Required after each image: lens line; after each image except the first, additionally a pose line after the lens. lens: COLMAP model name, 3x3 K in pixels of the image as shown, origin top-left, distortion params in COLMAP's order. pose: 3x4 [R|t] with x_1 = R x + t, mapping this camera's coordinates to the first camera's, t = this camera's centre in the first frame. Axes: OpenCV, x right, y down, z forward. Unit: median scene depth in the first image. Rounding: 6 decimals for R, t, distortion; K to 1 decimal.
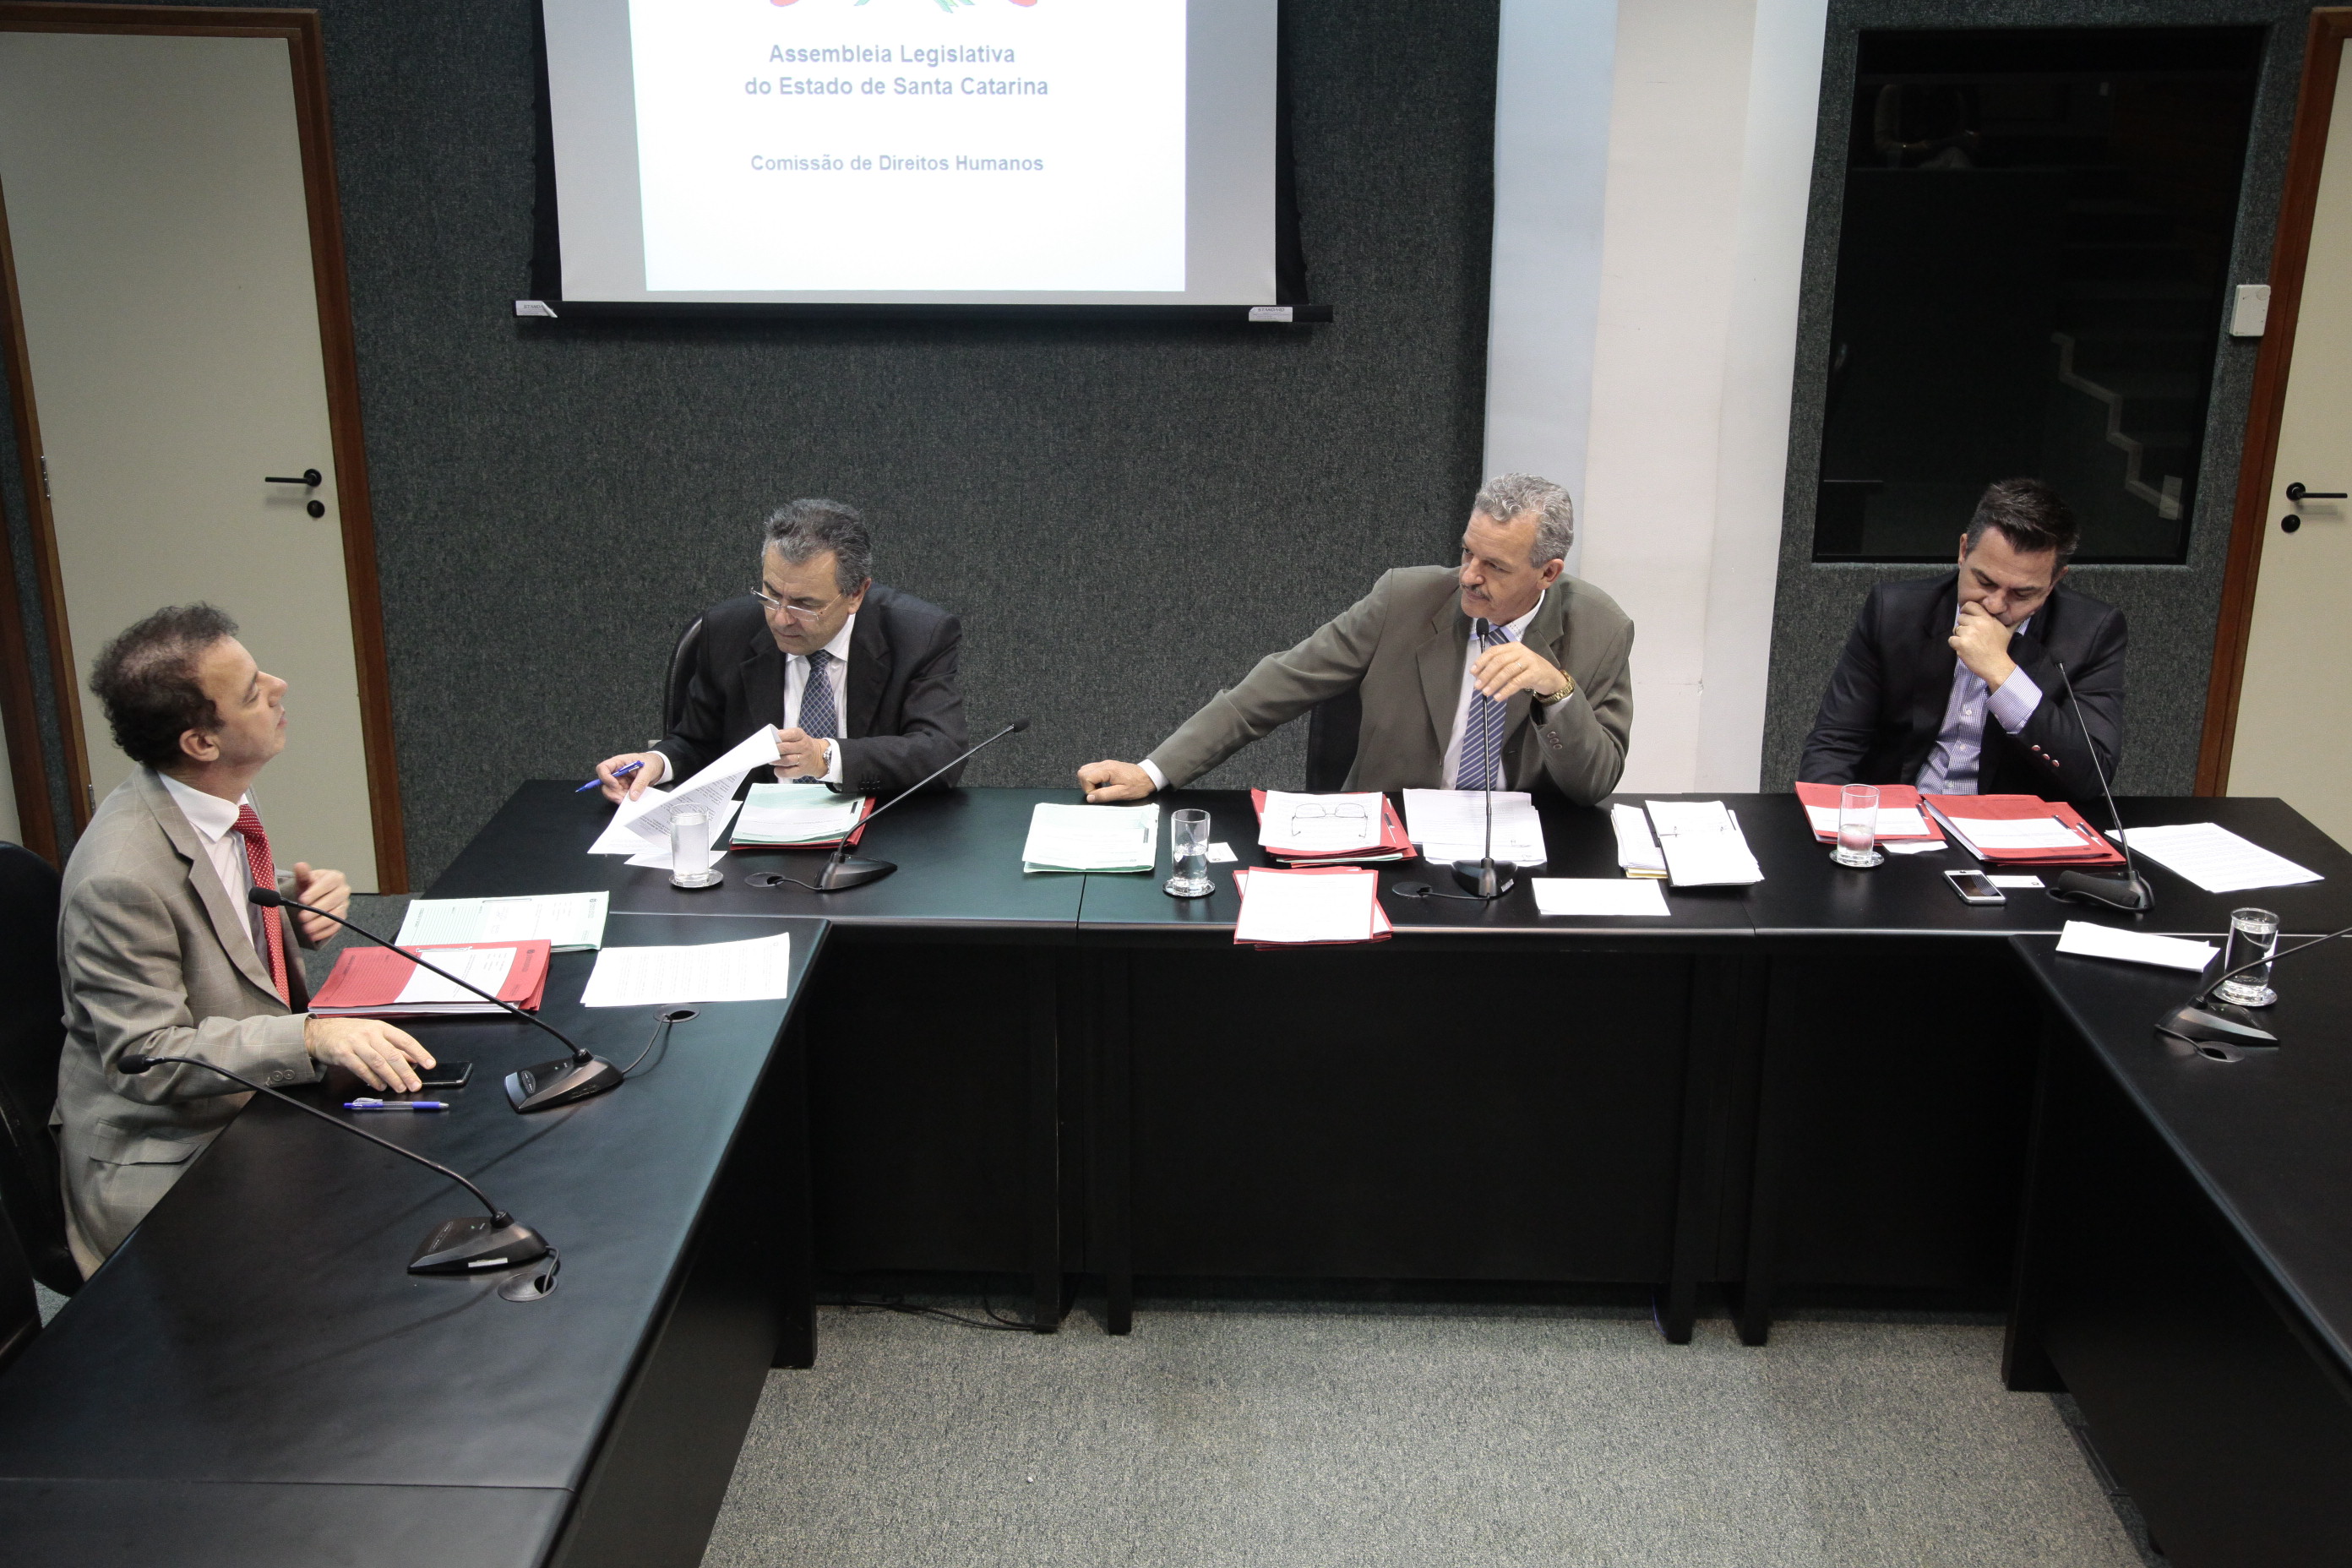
lens RADIAL K [[2440.9, 0, 1168.6], [0, 2440.9, 791.3], [0, 0, 1]] dist [0.057876, 0.000000]
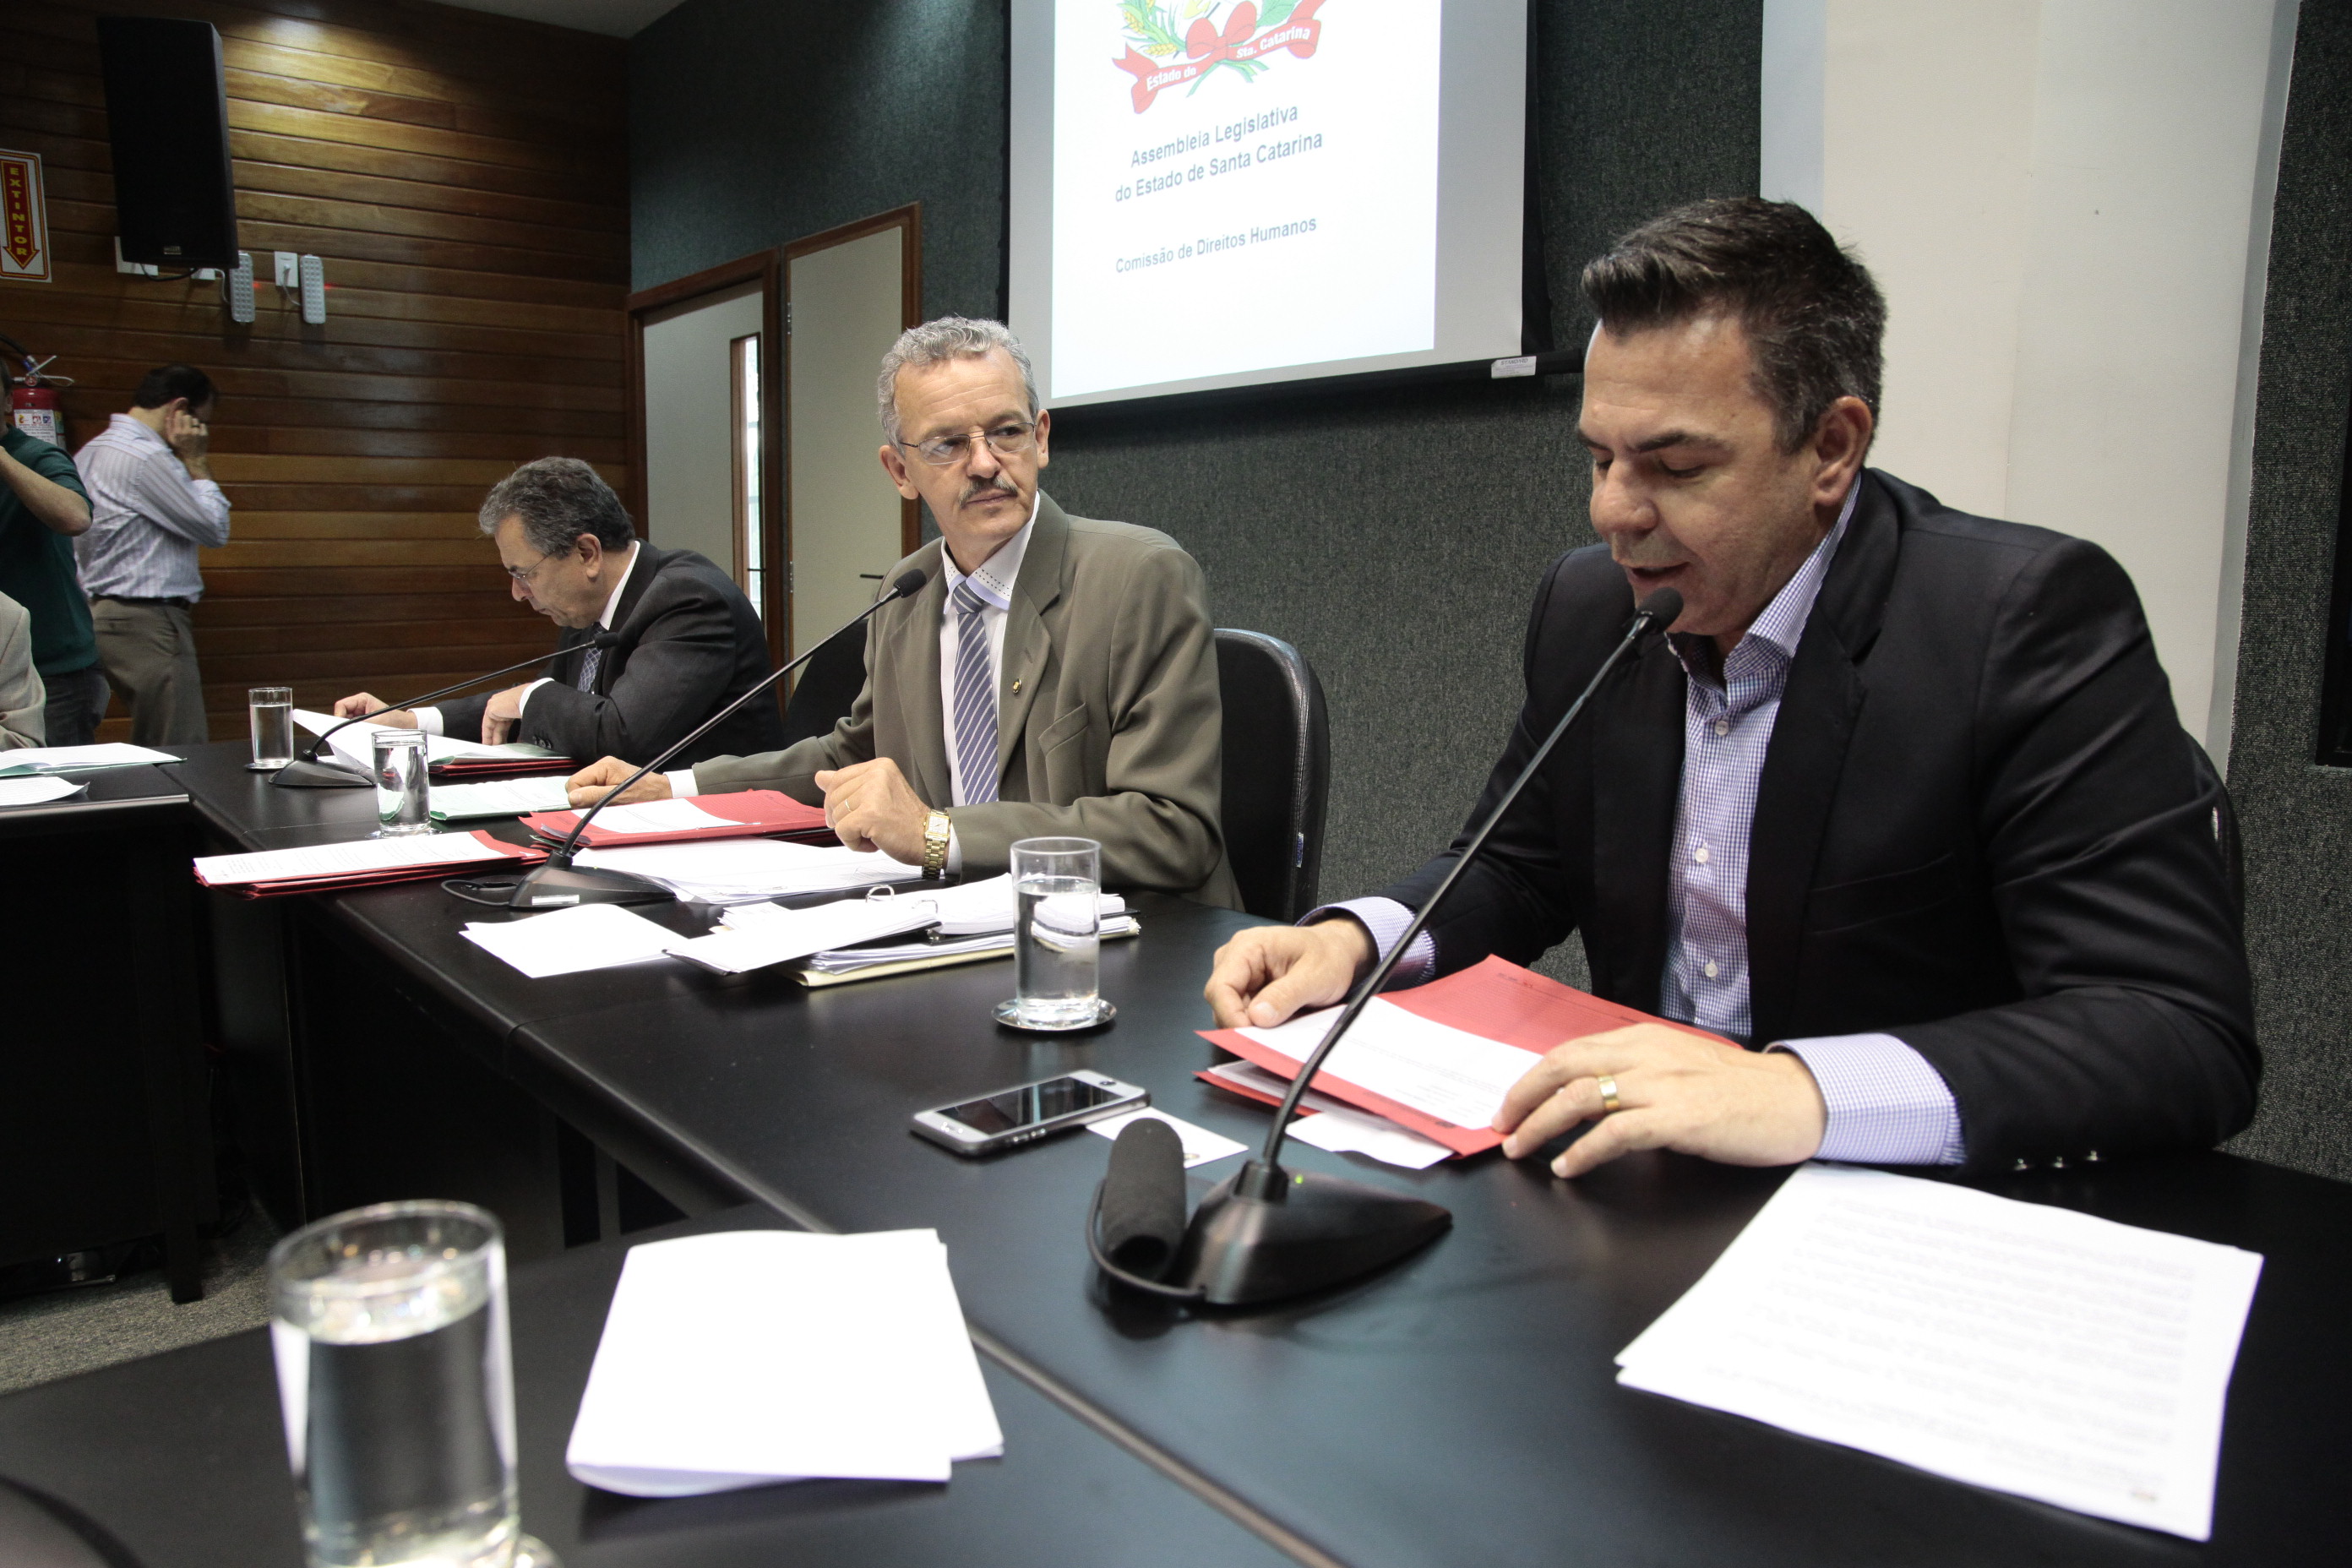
lens RADIAL K [[1632.8, 0, 1169.4], [0, 1632.8, 797.5], [0, 0, 1]] dist [-0.111768, 0.069980]
pose [[0.658417, 0.112000, -0.744274, 0.364635], [-0.250446, 0.965117, -0.076322, 0.005686], [0.709763, 0.236653, 0.663499, 0.600585]]
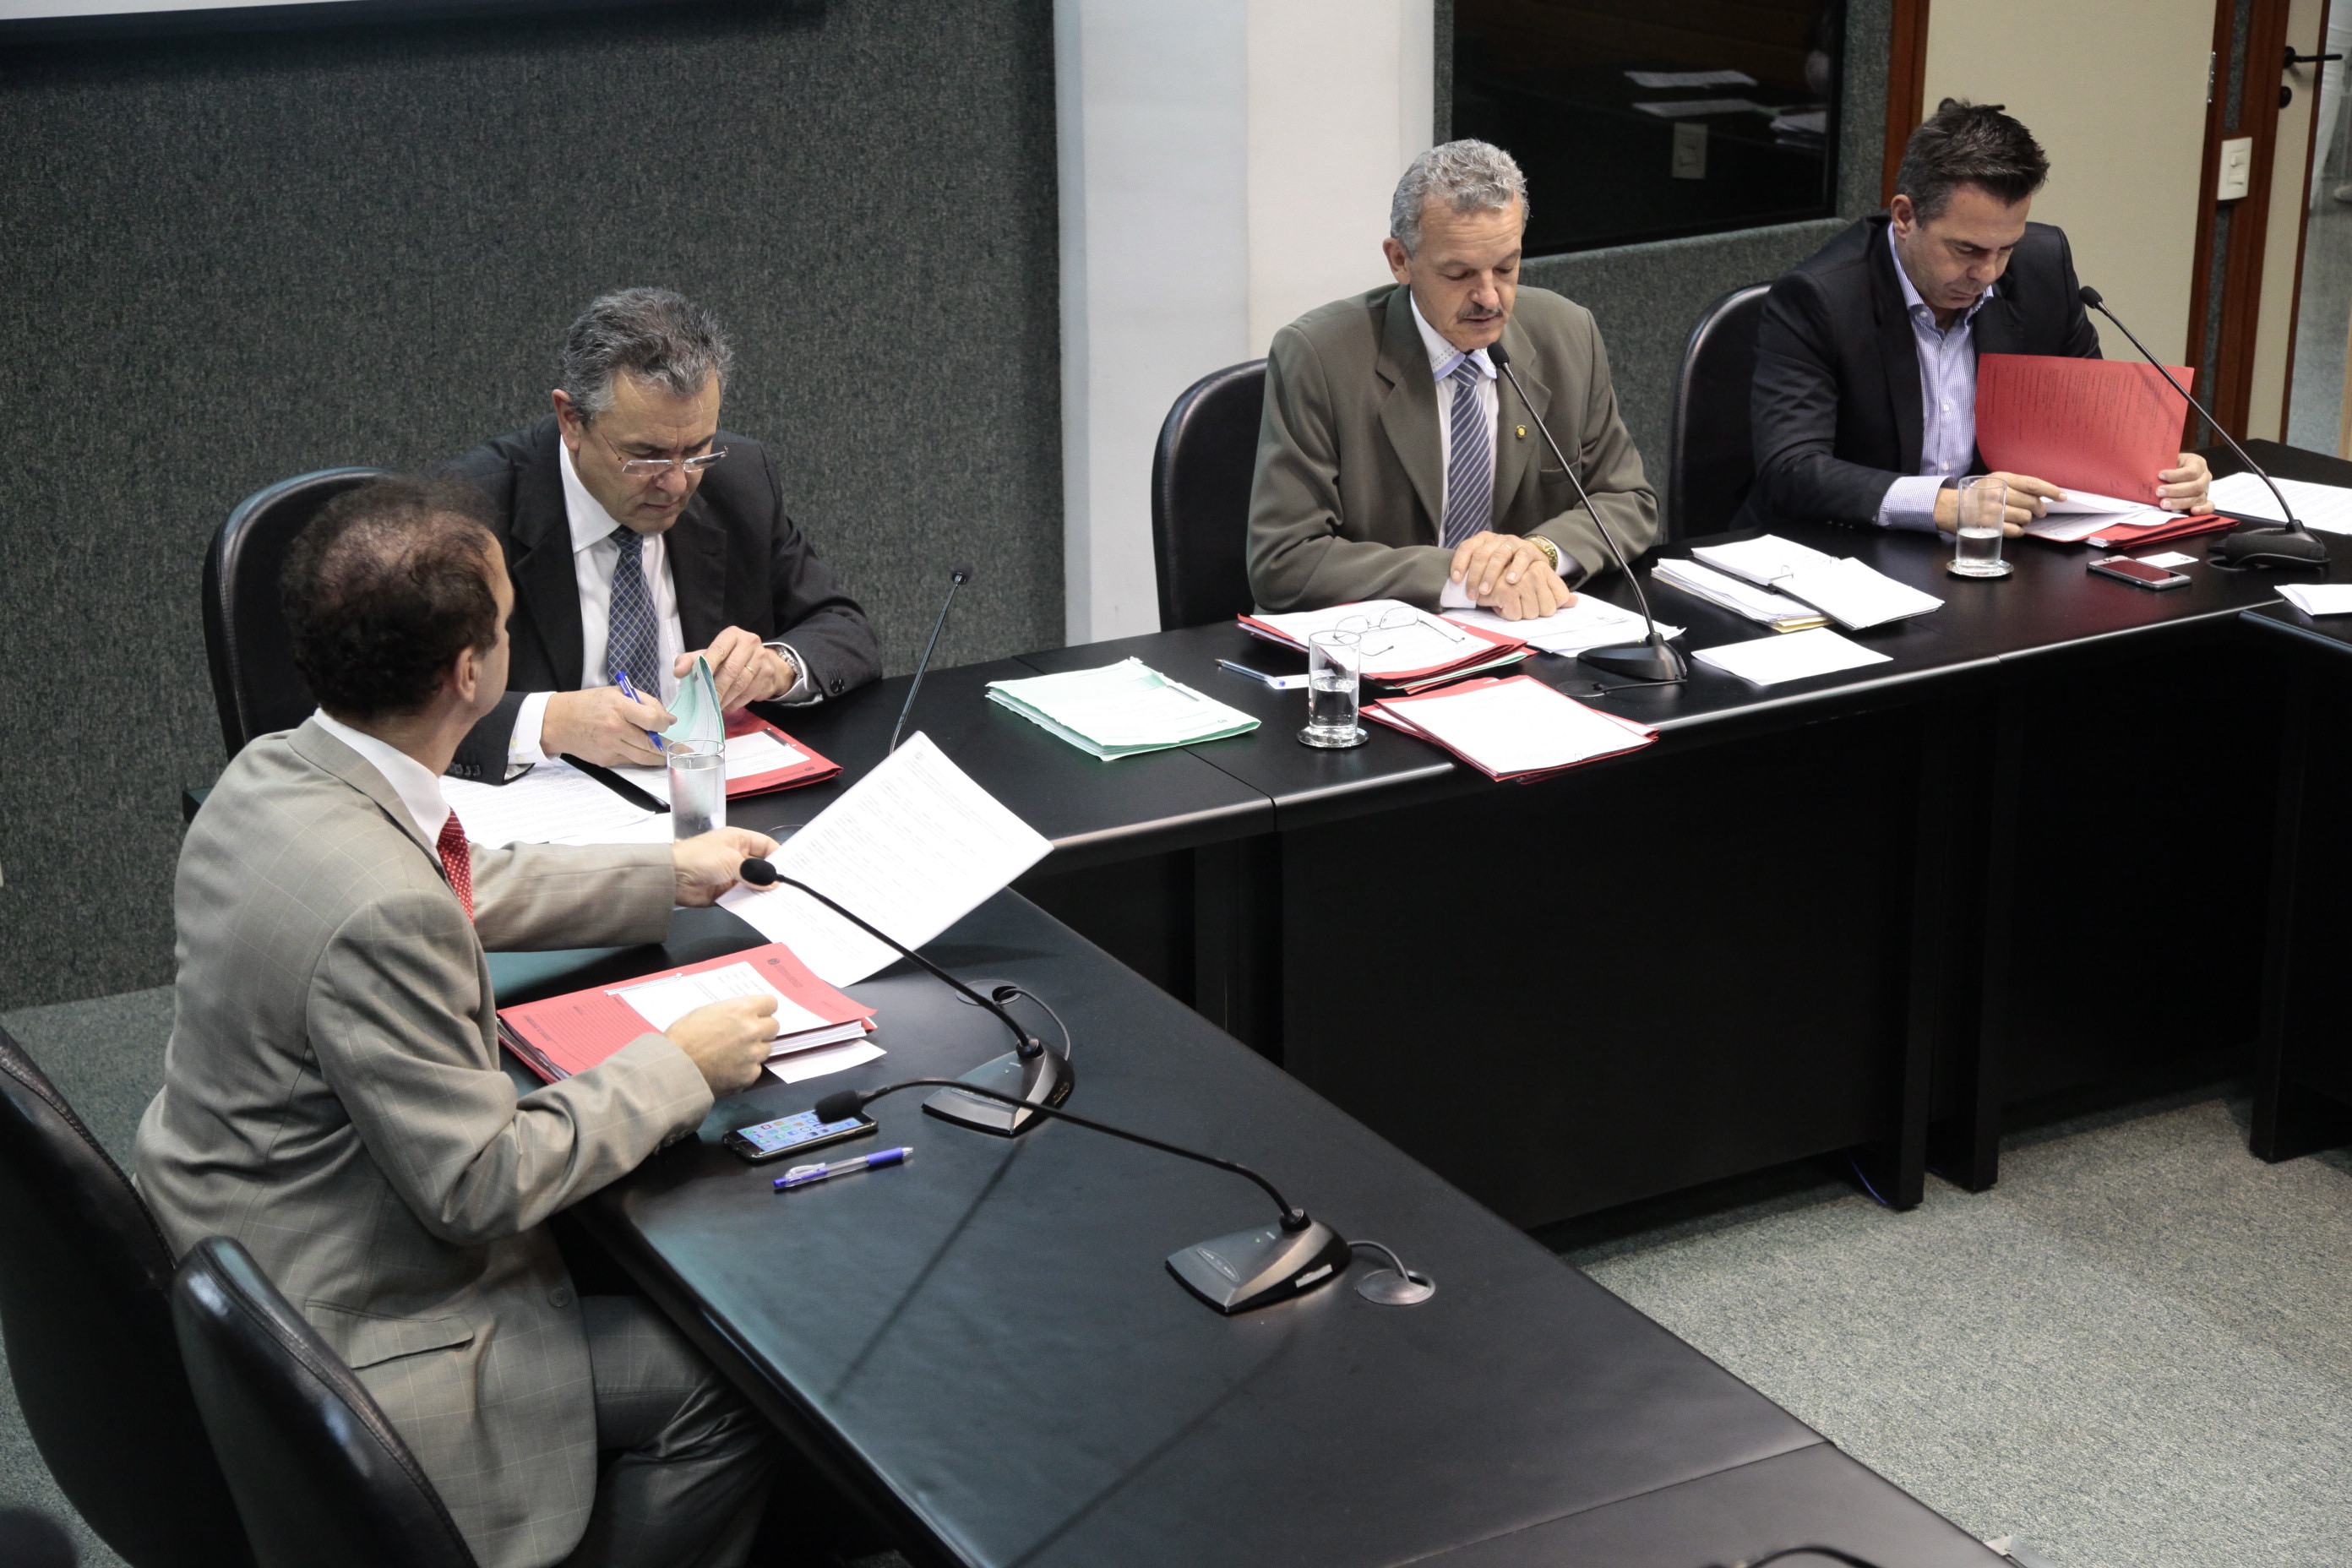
lens RADIAL K [[3870.8, 0, 1171.5], [0, 3870.8, 792.5], [0, 0, 1]] dist [0.270889, 0.000000]
pose [[0.856911, -0.177193, 0.484052, -0.427101], [0.178438, 0.982969, 0.043940, -0.003173], [-0.483594, 0.048721, 0.873935, 0.004545]]
